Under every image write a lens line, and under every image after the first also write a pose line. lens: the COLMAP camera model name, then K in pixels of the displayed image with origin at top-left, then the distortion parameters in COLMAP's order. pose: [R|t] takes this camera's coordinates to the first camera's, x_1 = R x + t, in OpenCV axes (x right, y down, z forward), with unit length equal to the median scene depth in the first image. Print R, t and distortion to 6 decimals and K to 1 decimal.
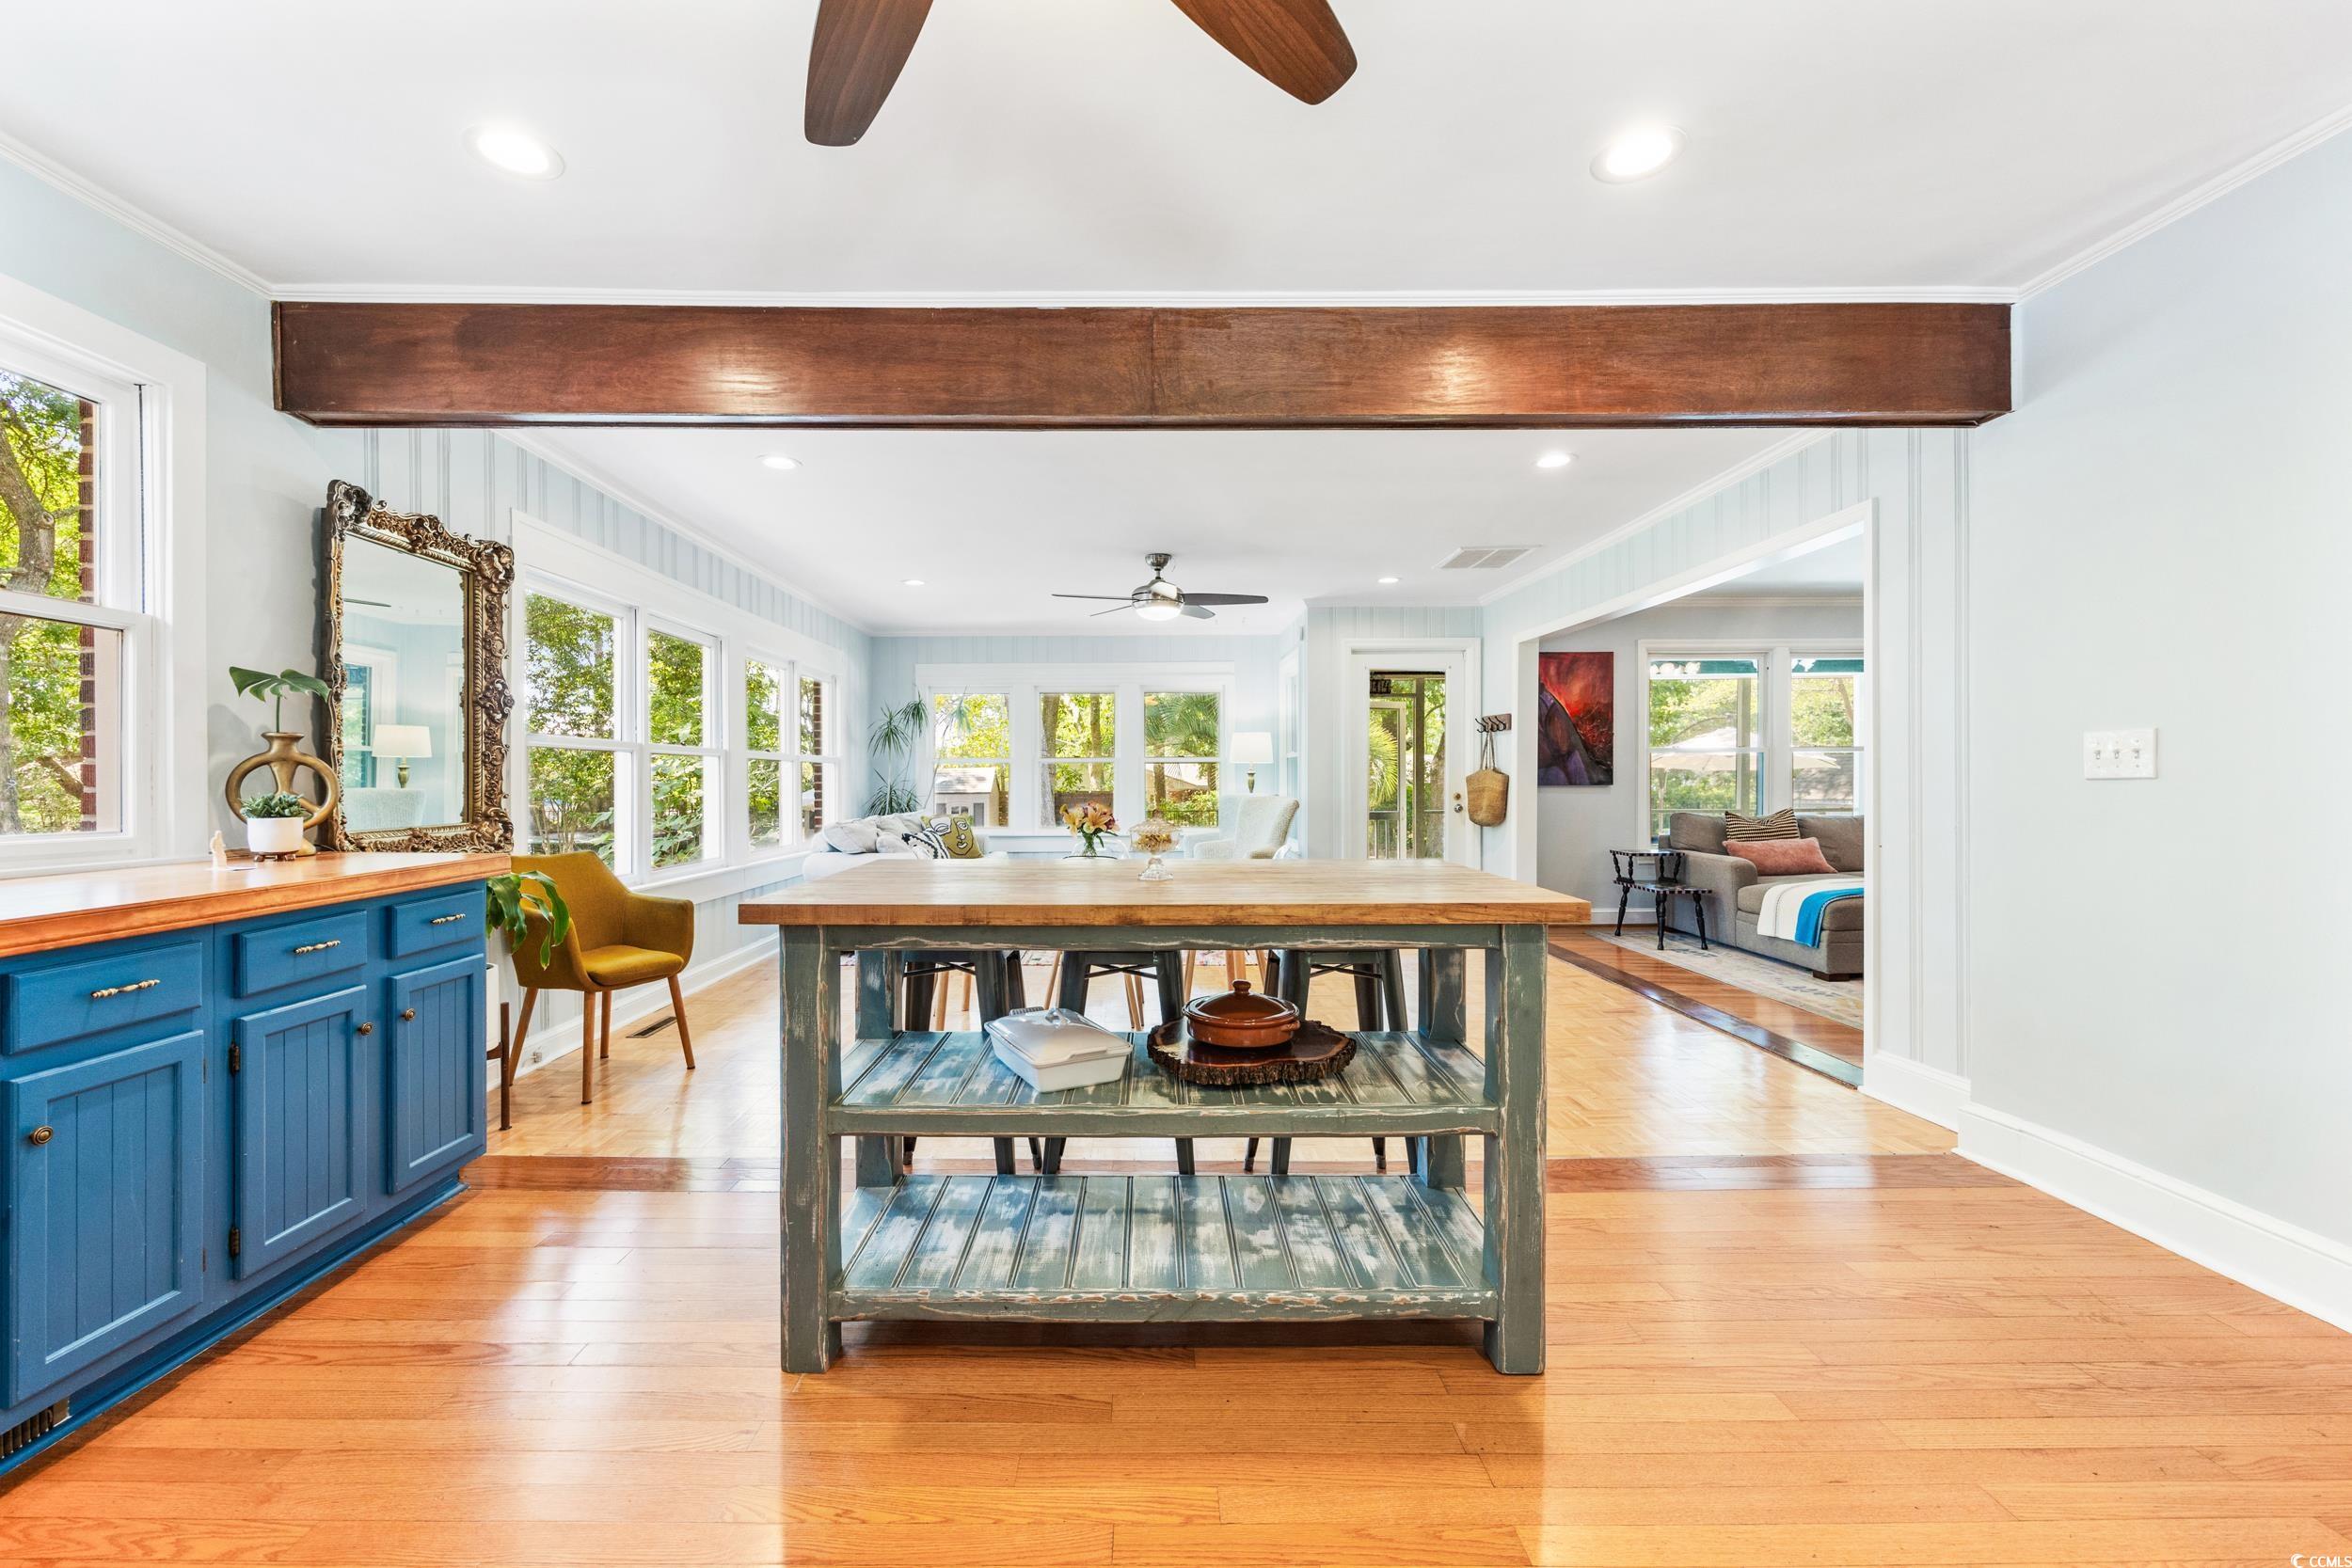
lens RADIAL K [[942.9, 0, 1152.3], [0, 942.9, 783.5], [0, 0, 1]] dist [-0.006162, 0.000784]
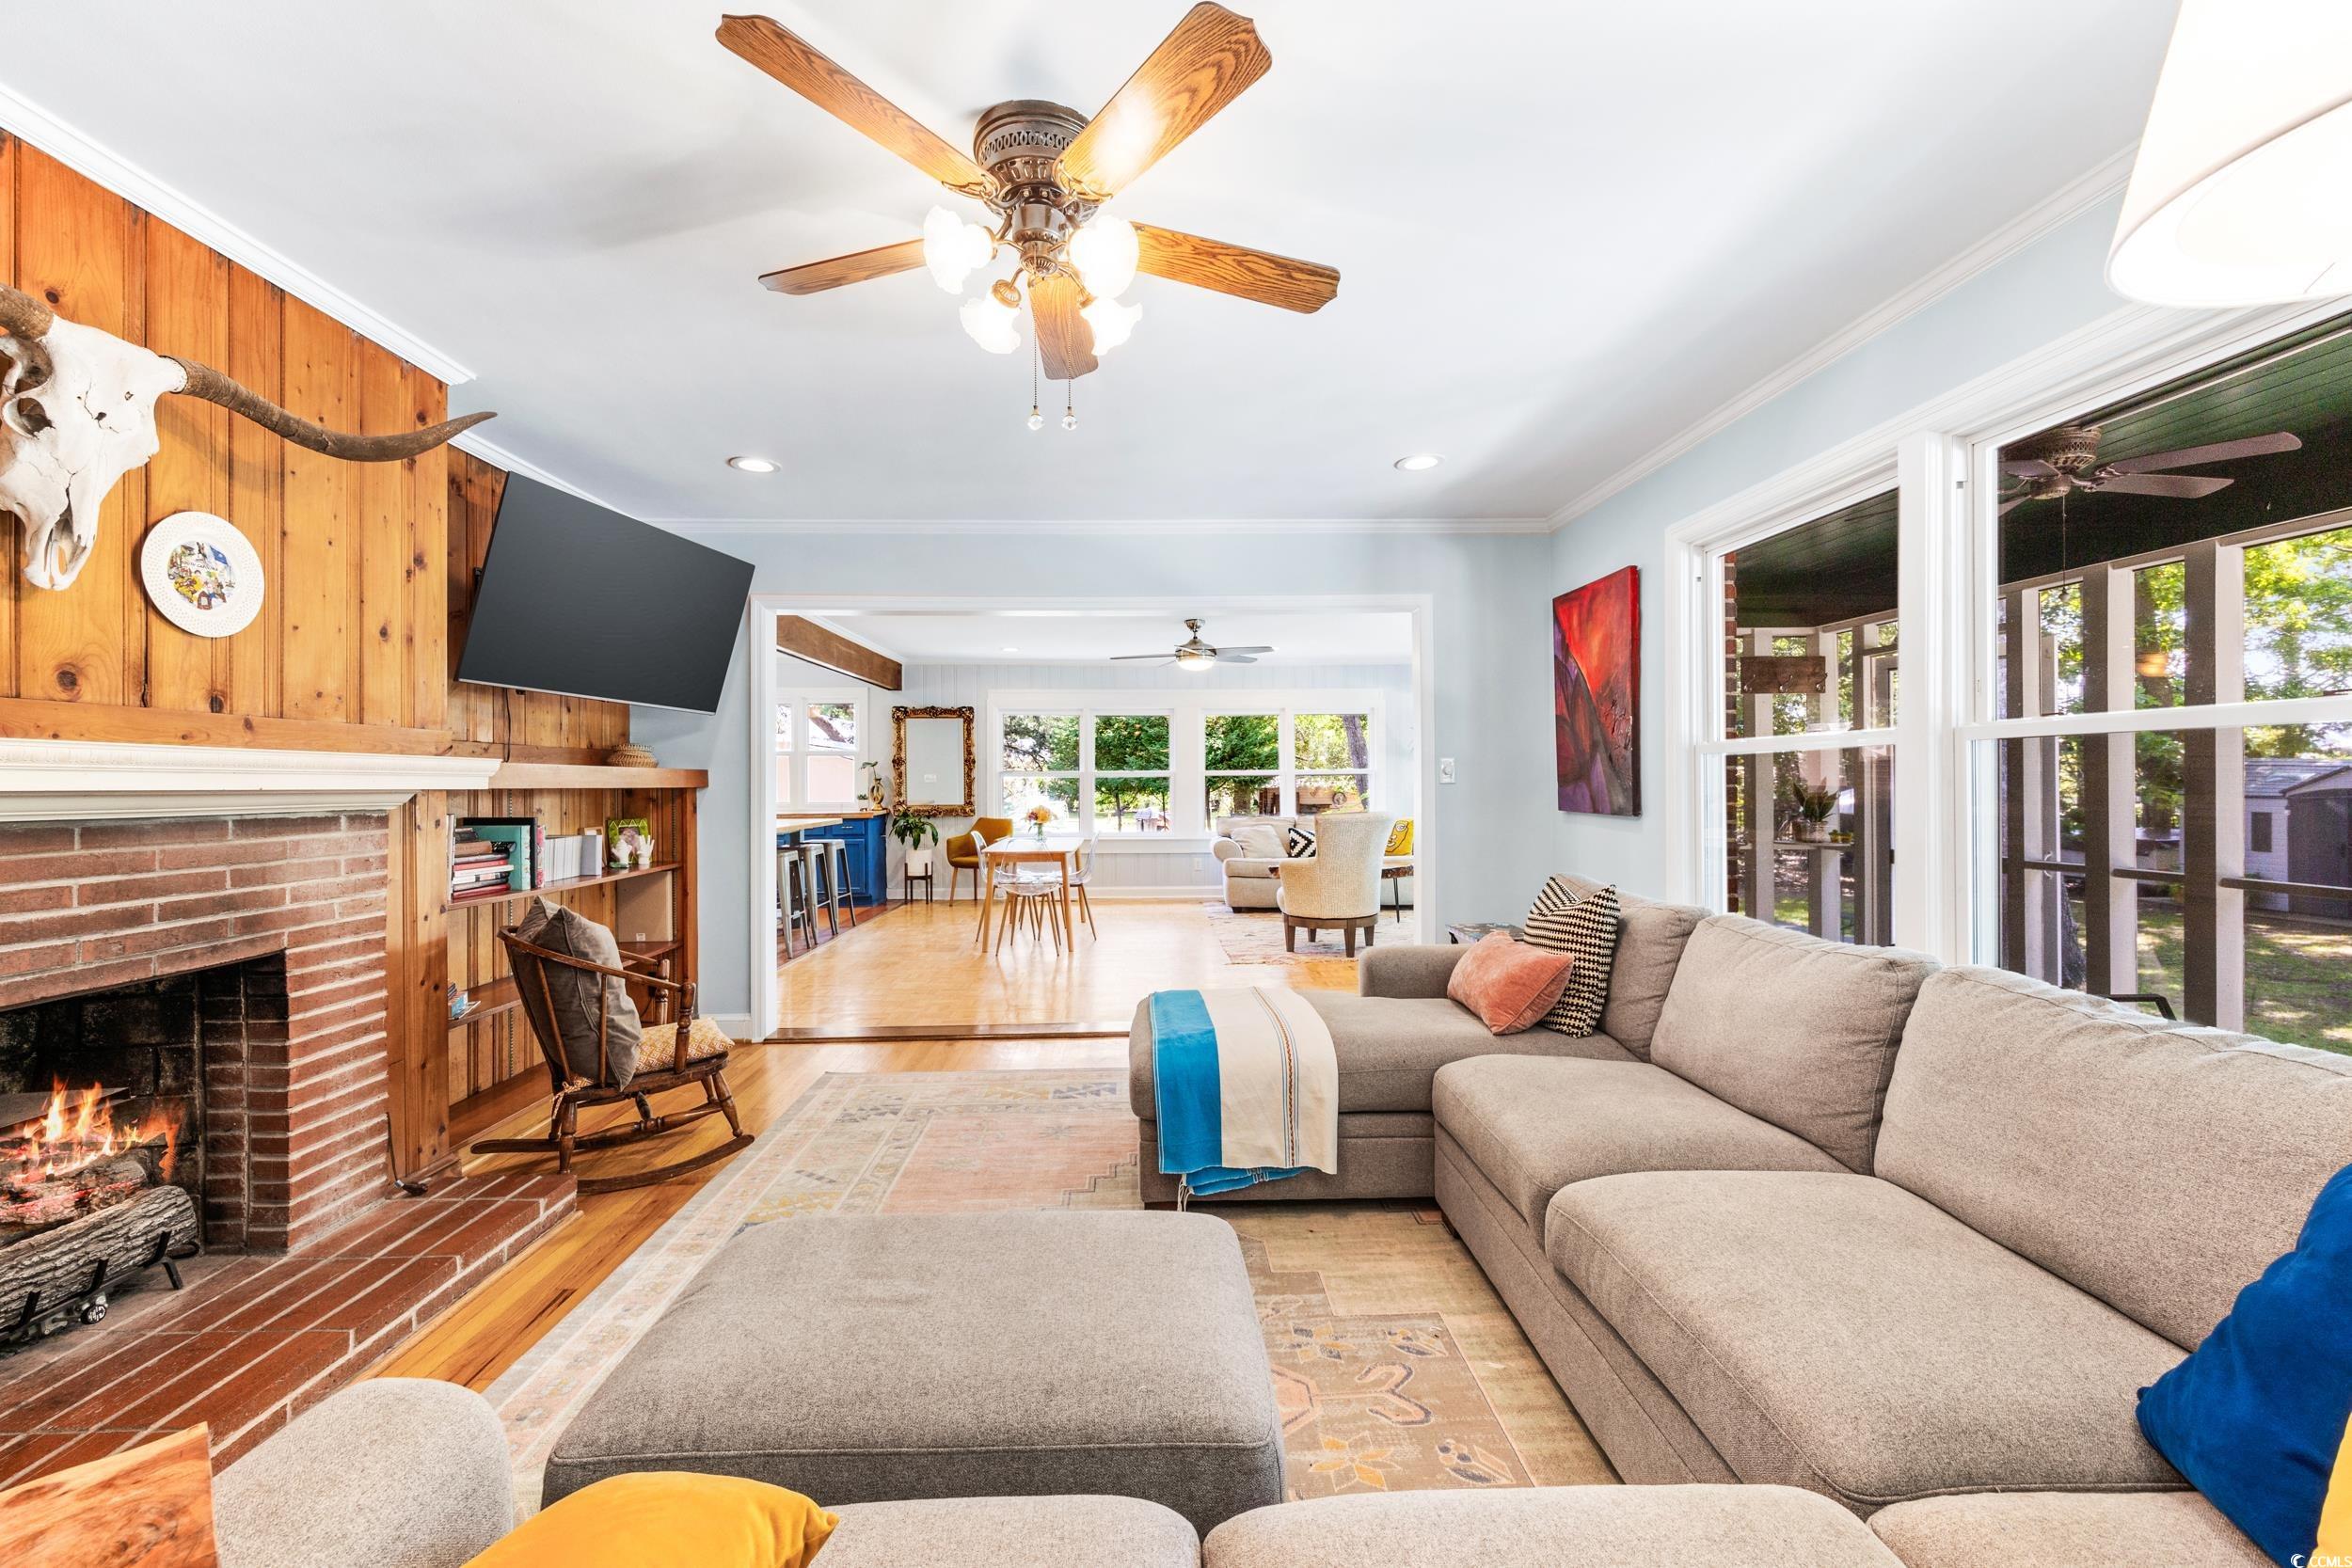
lens RADIAL K [[942.9, 0, 1182.5], [0, 942.9, 779.6], [0, 0, 1]] dist [-0.006162, 0.000784]
pose [[0.022351, 0.003239, -0.999745, 1.316278], [0.000930, 0.999994, 0.003261, -0.026364], [0.999750, -0.001002, 0.022348, 0.966776]]
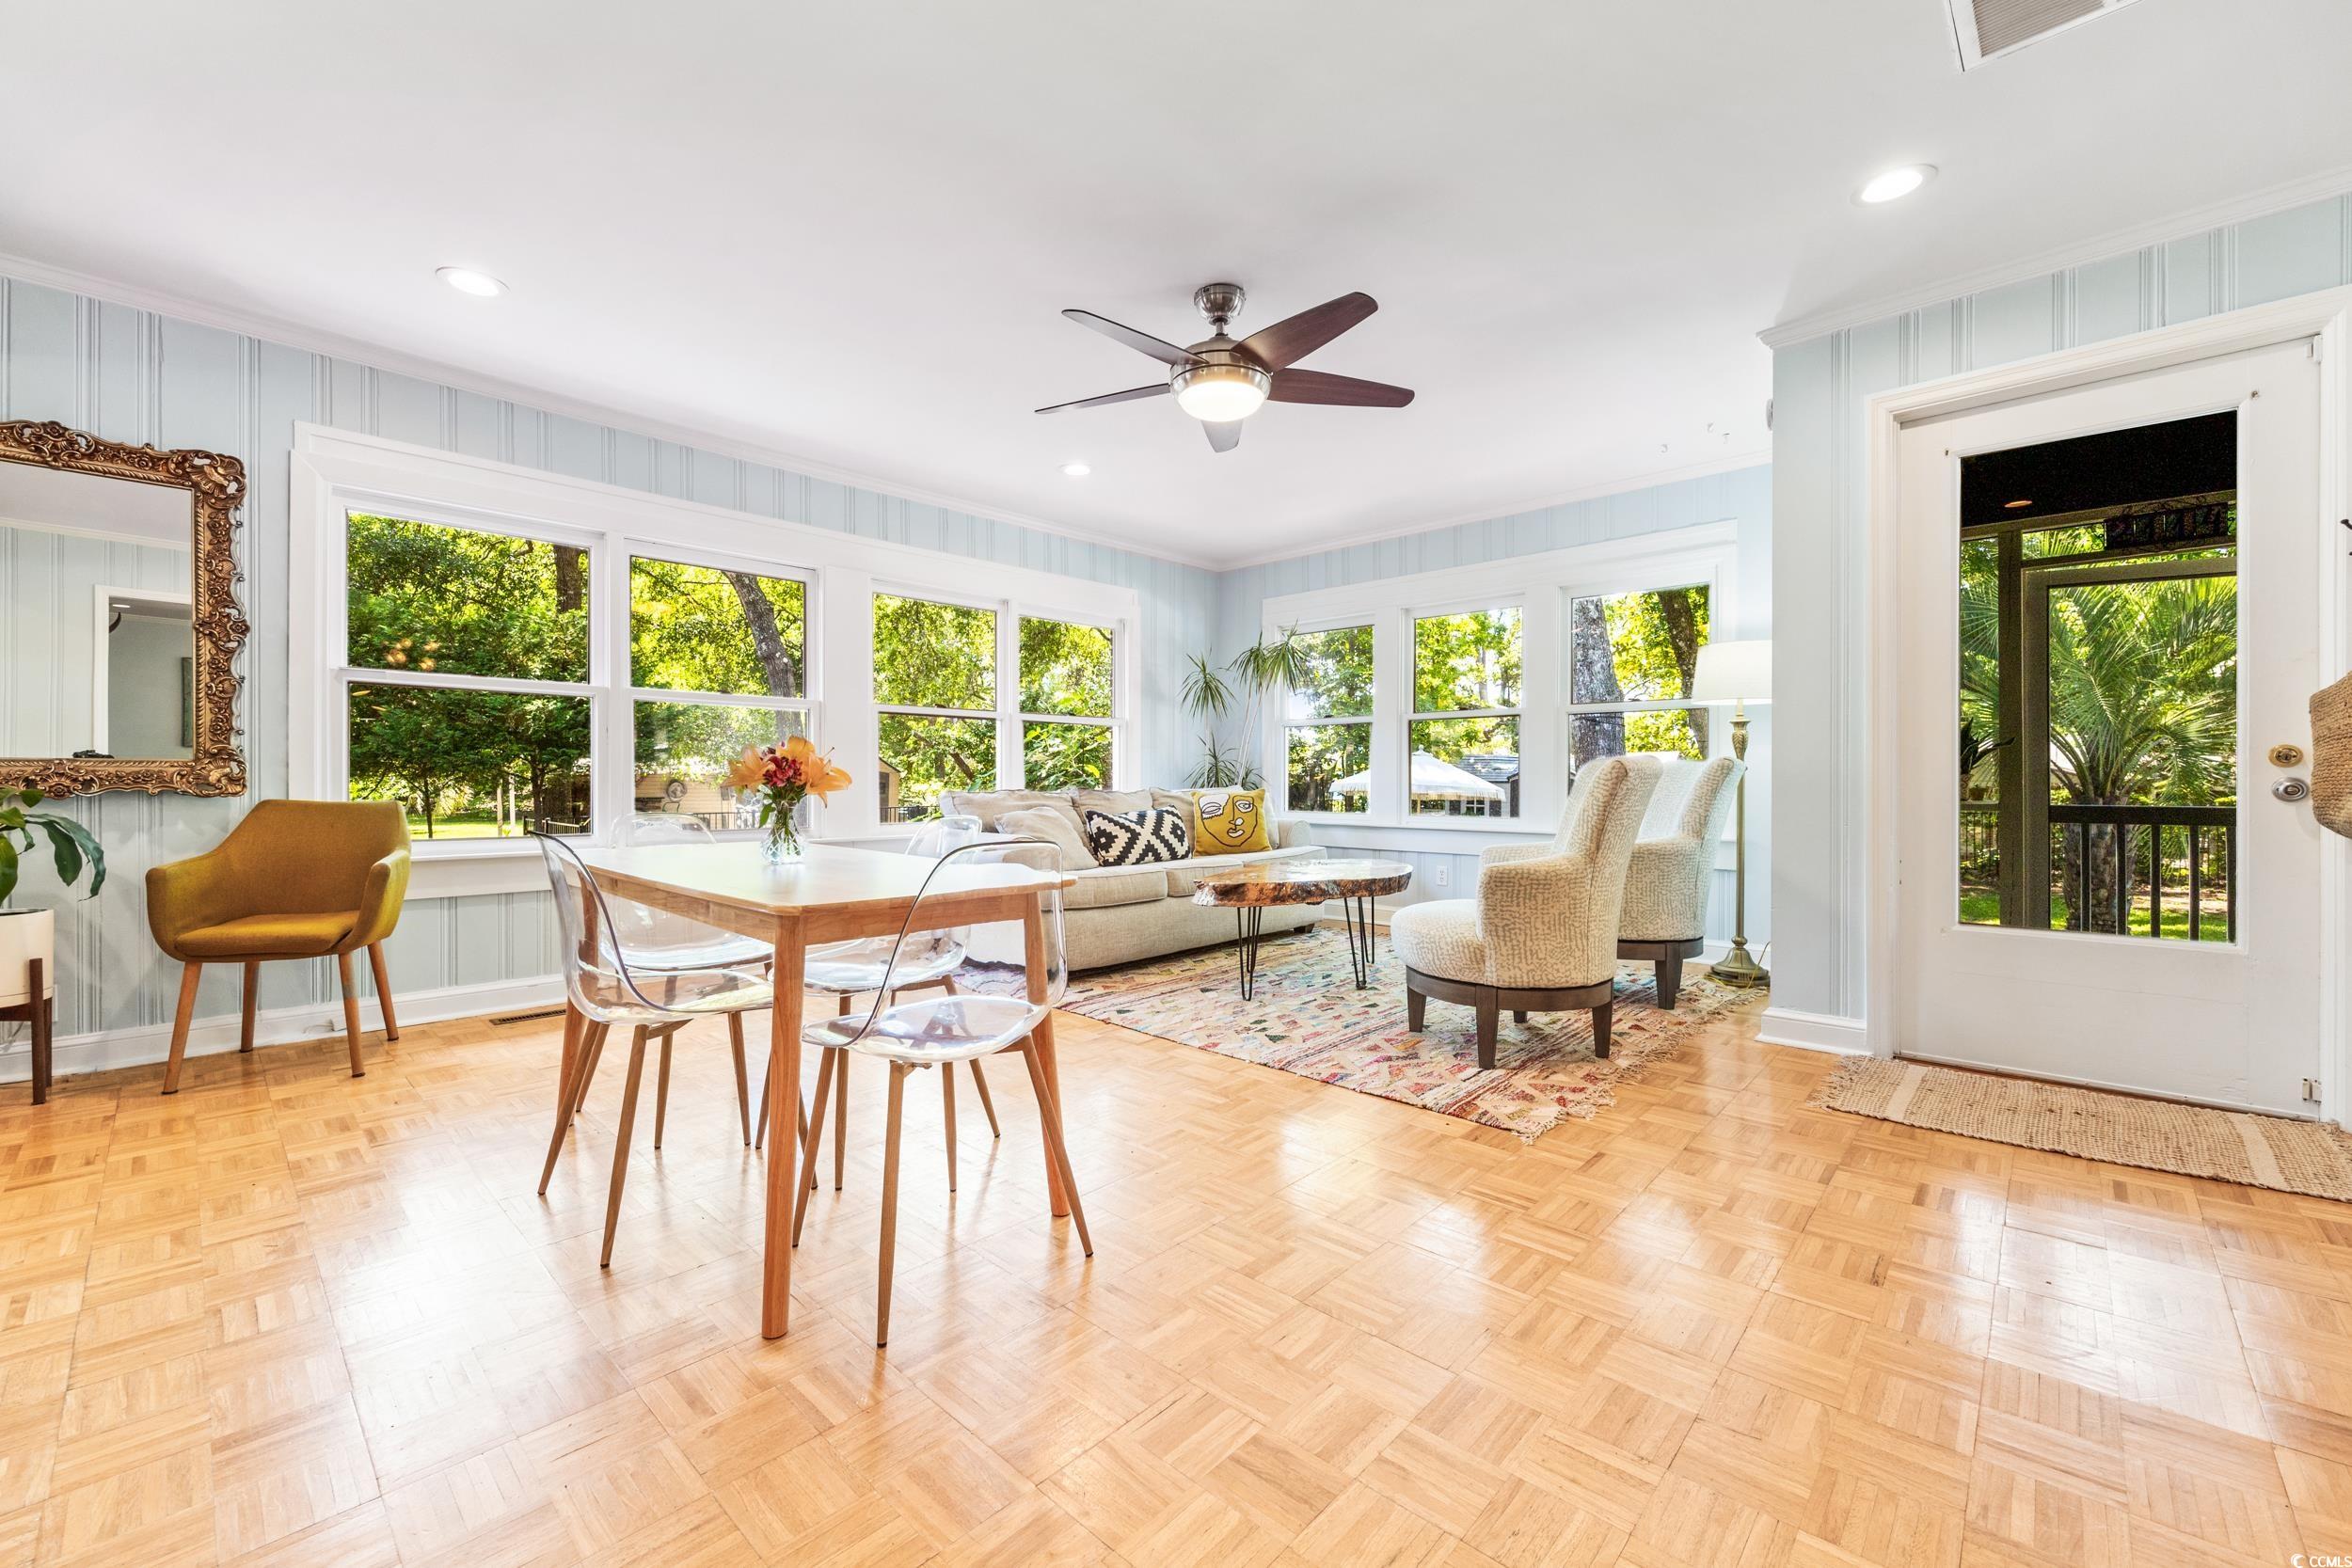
lens RADIAL K [[942.9, 0, 1170.2], [0, 942.9, 779.5], [0, 0, 1]] dist [-0.006162, 0.000784]
pose [[0.710805, 0.003867, -0.703378, 0.364877], [-0.006240, 0.999980, -0.000809, 0.033518], [0.703361, 0.004964, 0.710815, 0.614374]]
